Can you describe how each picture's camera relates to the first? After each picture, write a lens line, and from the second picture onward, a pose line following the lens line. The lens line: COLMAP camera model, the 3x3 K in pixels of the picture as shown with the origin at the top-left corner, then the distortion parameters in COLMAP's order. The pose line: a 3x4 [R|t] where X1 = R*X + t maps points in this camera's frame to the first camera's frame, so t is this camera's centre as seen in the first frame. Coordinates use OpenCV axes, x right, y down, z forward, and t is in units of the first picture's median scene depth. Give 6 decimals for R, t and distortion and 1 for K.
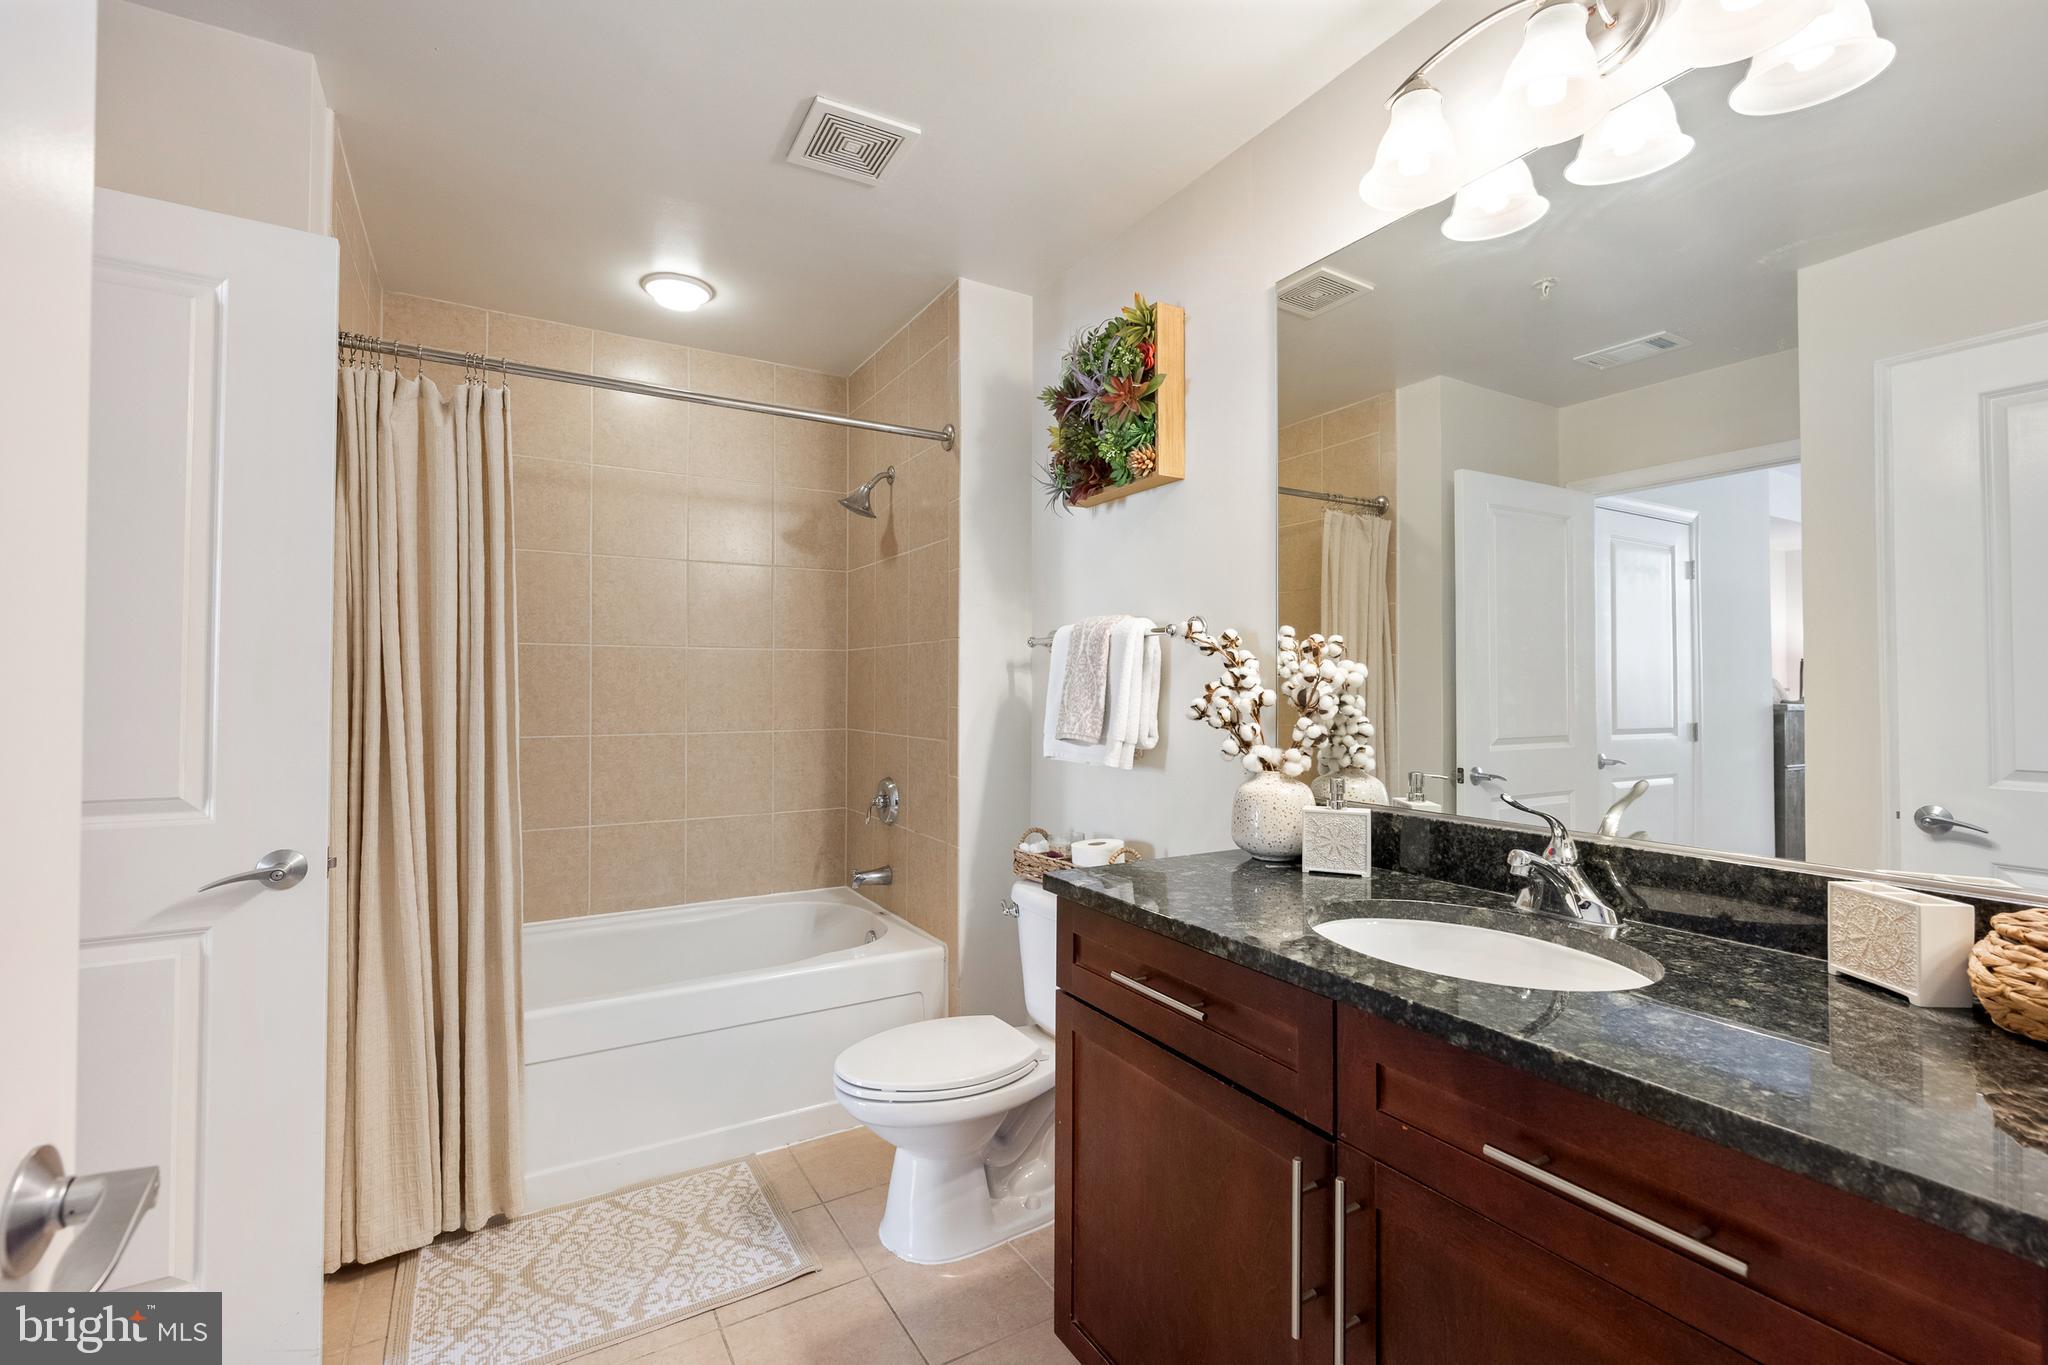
lens RADIAL K [[882.5, 0, 1018.8], [0, 882.5, 697.9], [0, 0, 1]] dist [-0.001297, 0.000230]
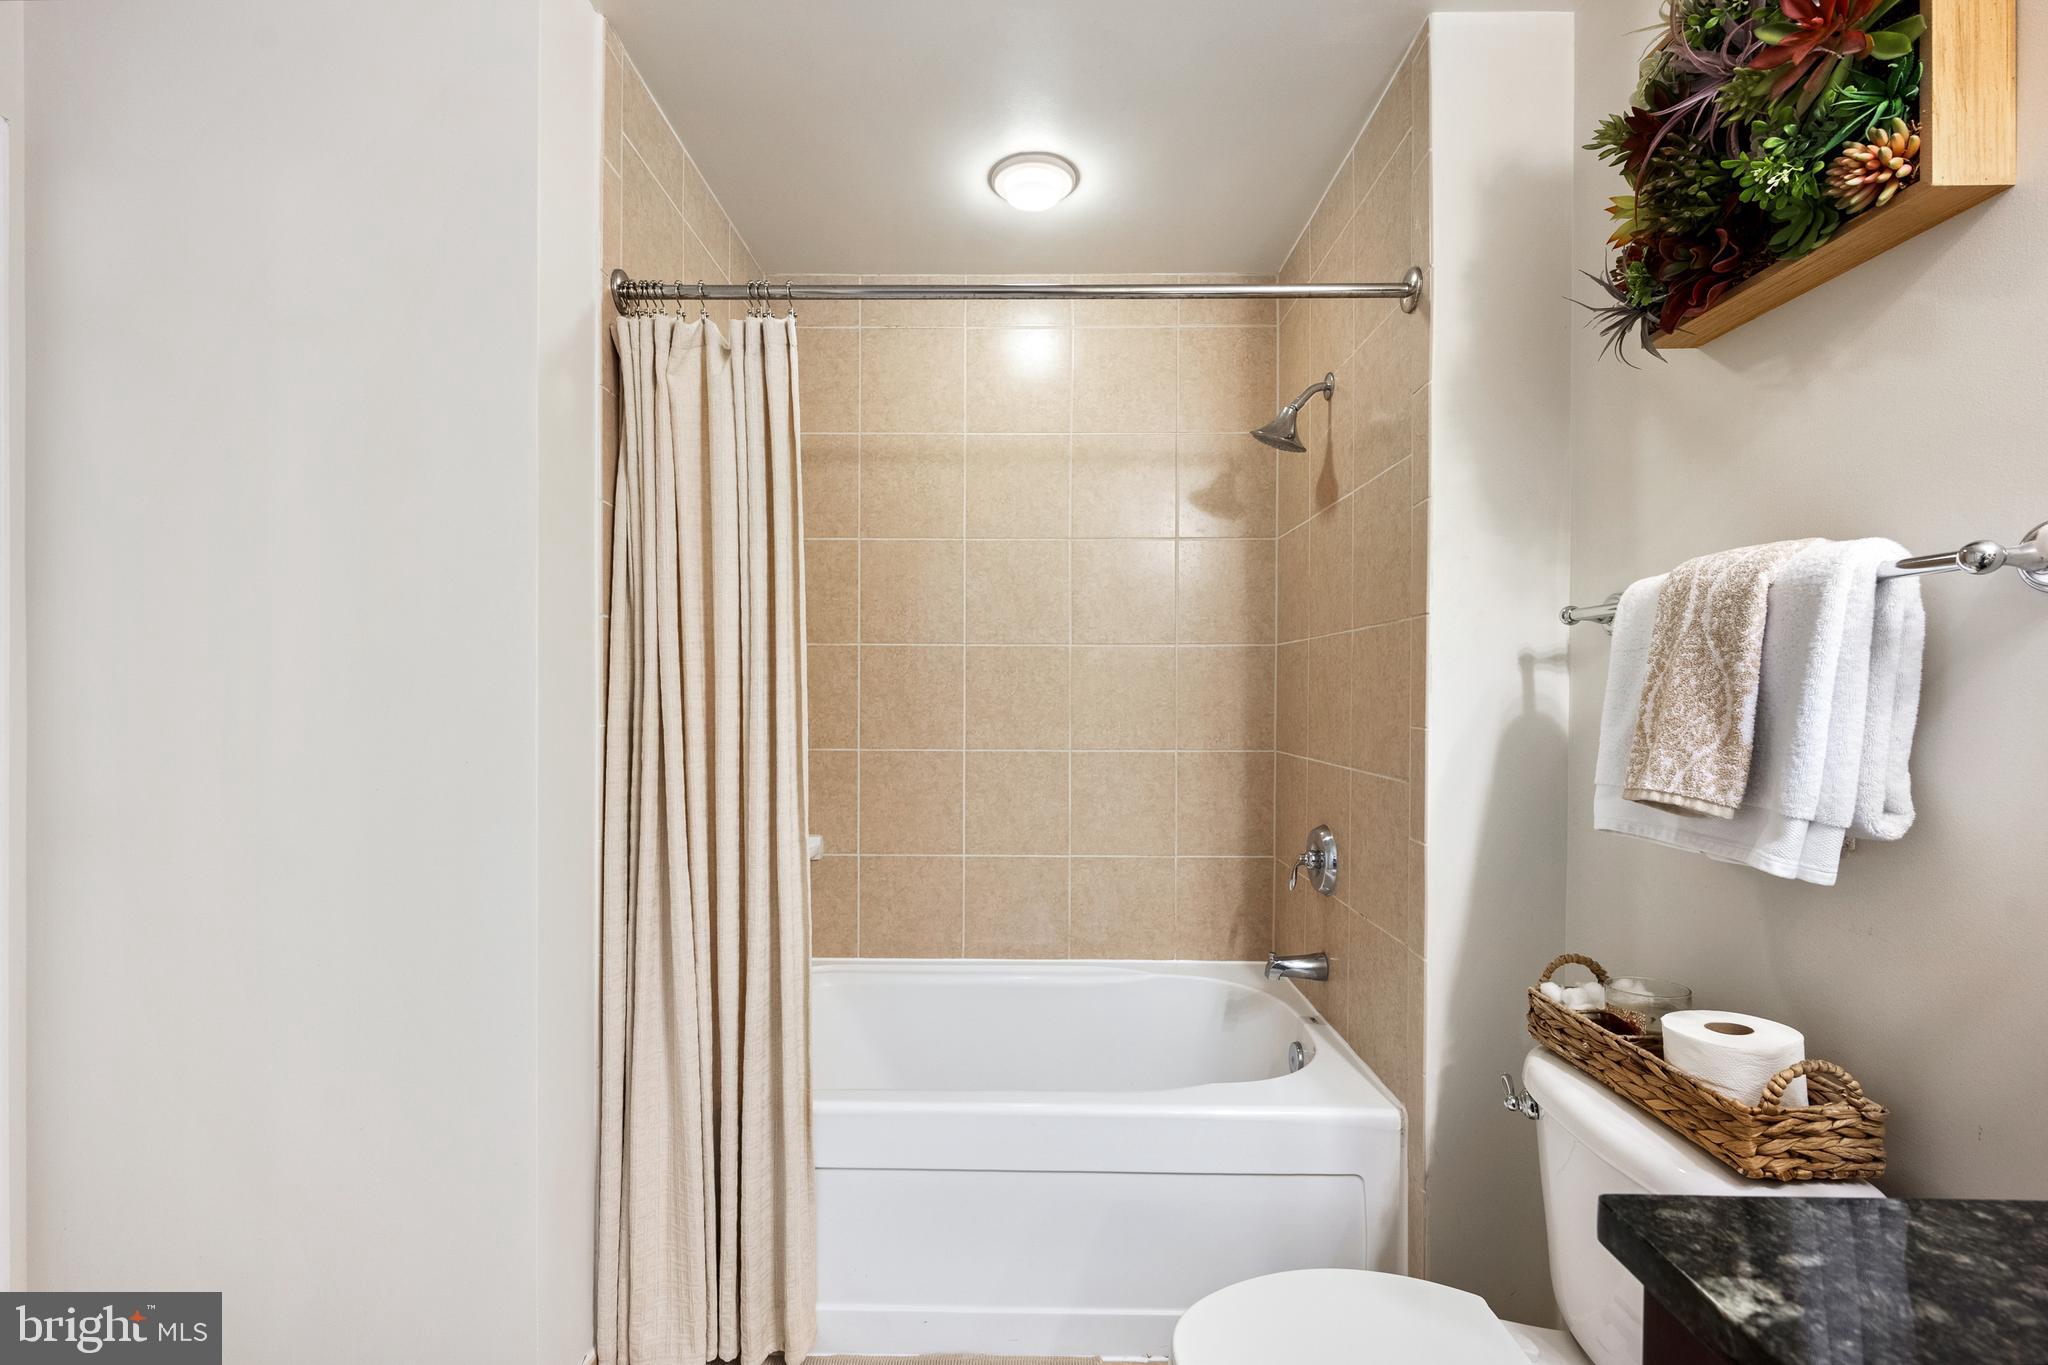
lens RADIAL K [[882.5, 0, 1018.8], [0, 882.5, 697.9], [0, 0, 1]] dist [-0.001297, 0.000230]
pose [[0.855945, 0.004785, -0.517044, 0.005706], [-0.008419, 0.999954, -0.004682, -0.005915], [0.516998, 0.008361, 0.855946, 0.364411]]
